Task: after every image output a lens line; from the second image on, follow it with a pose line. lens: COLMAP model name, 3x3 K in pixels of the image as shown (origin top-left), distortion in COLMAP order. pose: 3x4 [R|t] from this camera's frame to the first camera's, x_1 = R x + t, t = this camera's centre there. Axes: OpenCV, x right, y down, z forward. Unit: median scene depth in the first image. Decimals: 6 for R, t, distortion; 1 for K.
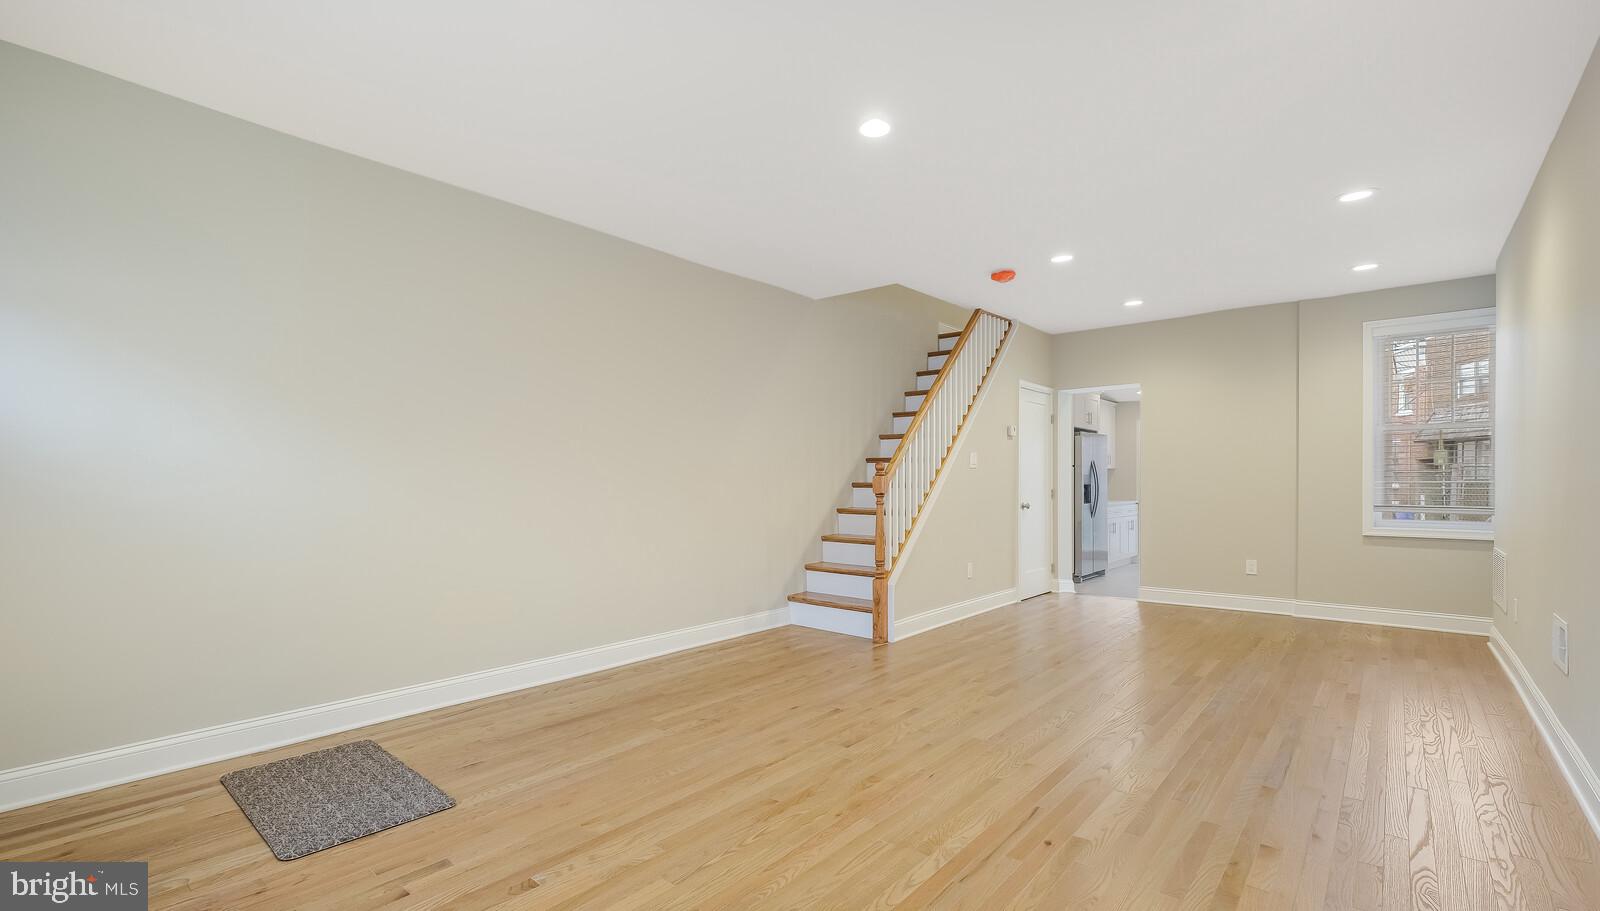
lens RADIAL K [[684.0, 0, 801.6], [0, 684.0, 480.2], [0, 0, 1]] dist [0.001639, 0.000398]
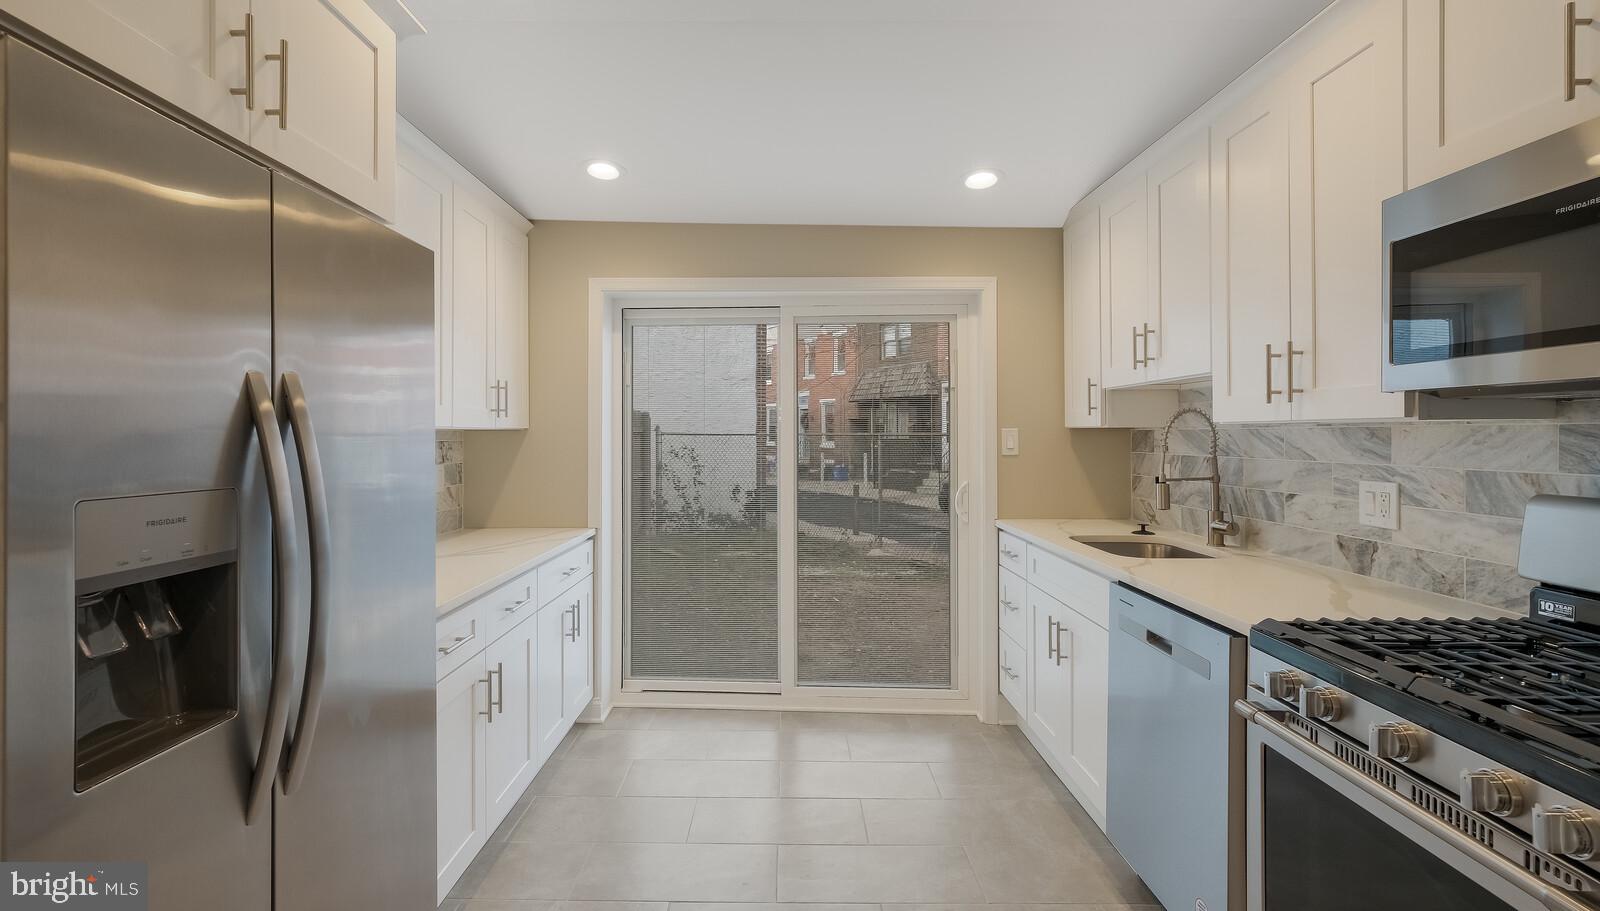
lens RADIAL K [[716.7, 0, 784.1], [0, 716.7, 438.3], [0, 0, 1]] dist [0.000388, -0.000161]
pose [[0.758860, -0.003954, 0.651242, 0.680477], [0.002555, 0.999992, 0.003094, -0.026738], [-0.651249, -0.000684, 0.758864, 1.371570]]
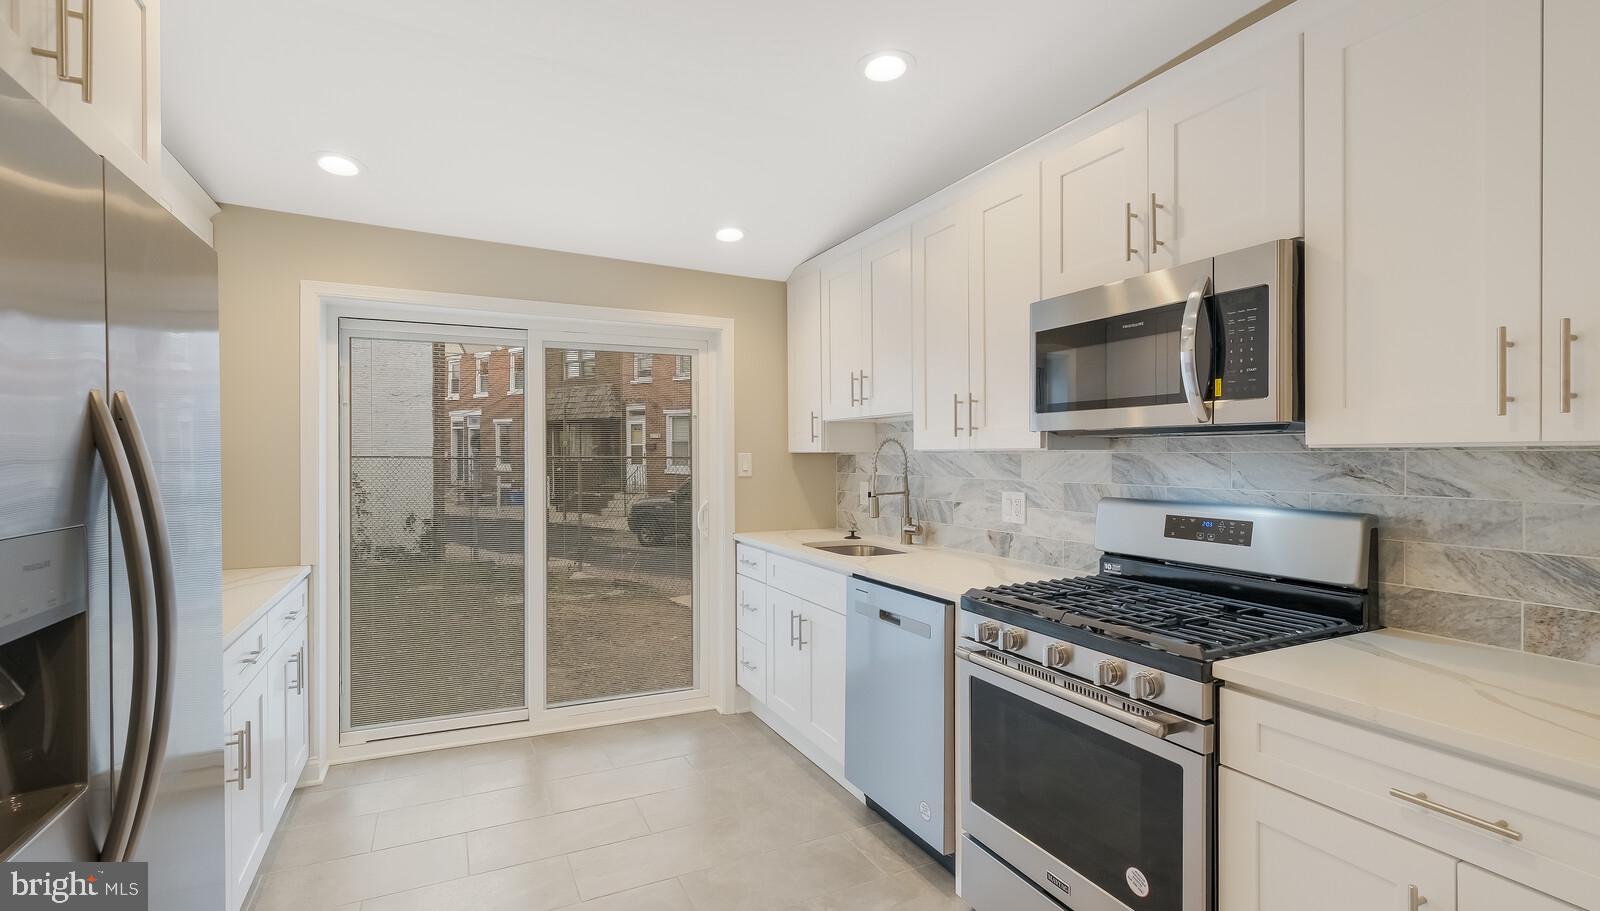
lens RADIAL K [[709.3, 0, 797.4], [0, 709.3, 463.2], [0, 0, 1]] dist [0.000336, -0.000251]
pose [[0.384196, -0.009000, 0.923208, 0.596064], [0.002902, 0.999959, 0.008541, -0.028888], [-0.923247, -0.000602, 0.384207, 1.401393]]
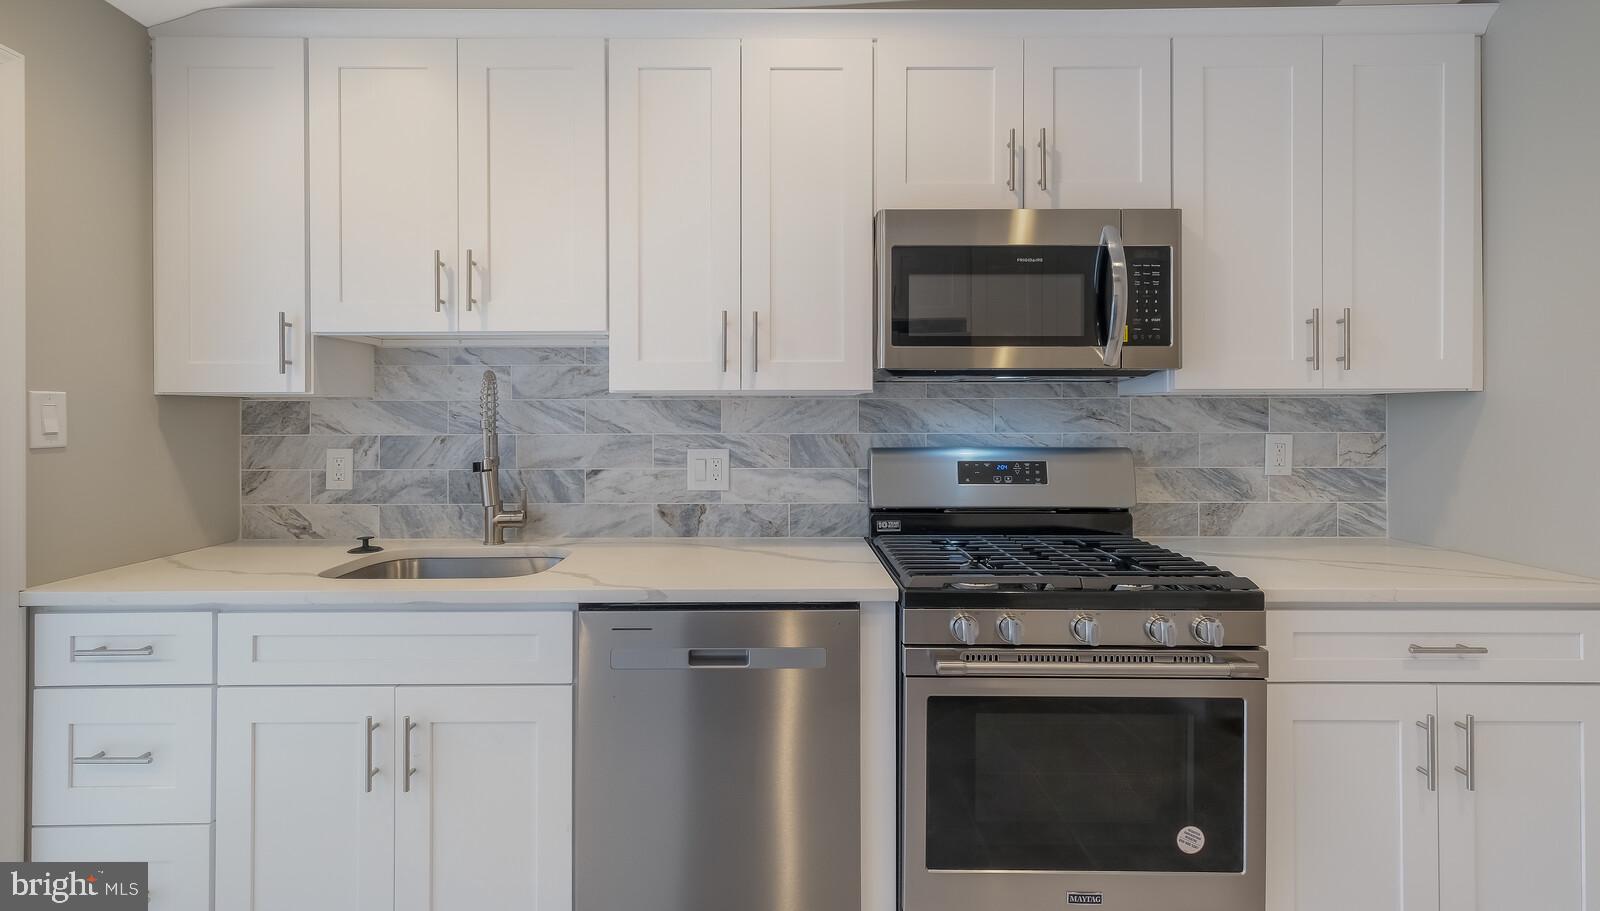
lens RADIAL K [[704.6, 0, 796.7], [0, 704.6, 415.0], [0, 0, 1]] dist [0.002699, 0.000189]
pose [[-0.654449, 0.004839, 0.756091, 0.832495], [0.004814, 0.999986, -0.002234, -0.020141], [-0.756091, 0.002178, -0.654463, 1.713229]]
